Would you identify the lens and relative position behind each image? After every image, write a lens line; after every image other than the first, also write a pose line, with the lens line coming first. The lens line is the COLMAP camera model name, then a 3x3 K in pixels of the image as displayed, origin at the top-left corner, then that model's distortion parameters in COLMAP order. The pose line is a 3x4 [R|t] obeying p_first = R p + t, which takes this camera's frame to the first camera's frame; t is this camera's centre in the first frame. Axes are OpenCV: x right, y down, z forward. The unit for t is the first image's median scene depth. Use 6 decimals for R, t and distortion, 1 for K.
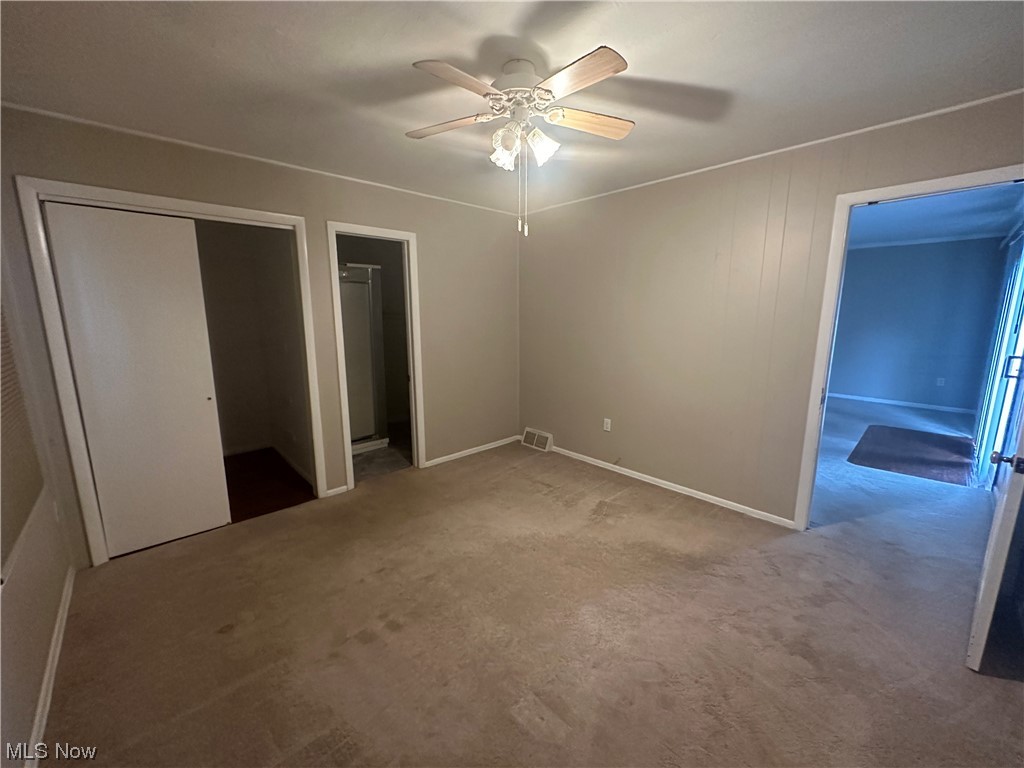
lens RADIAL K [[408.1, 0, 512.0], [0, 408.1, 384.0], [0, 0, 1]] dist [-0.002220, 0.000601]
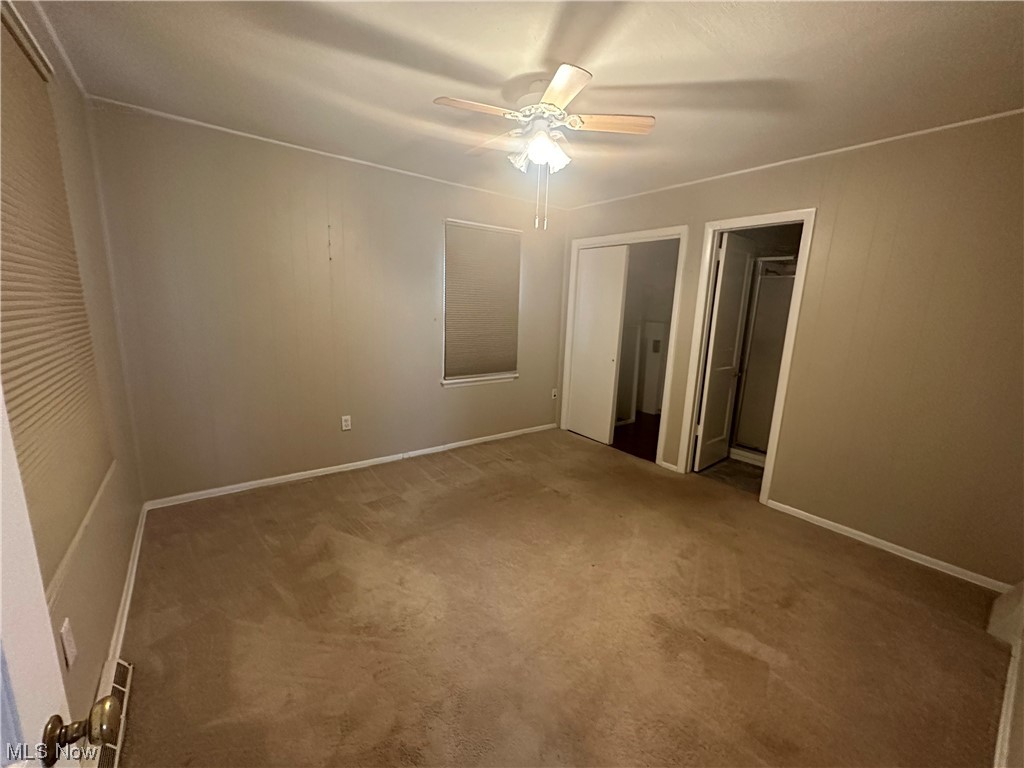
lens RADIAL K [[408.1, 0, 512.0], [0, 408.1, 384.0], [0, 0, 1]] dist [-0.002220, 0.000601]
pose [[-0.111006, 0.189076, -0.975668, 0.714406], [-0.207810, 0.955617, 0.208834, -0.105135], [0.971850, 0.225936, -0.066787, 0.644230]]
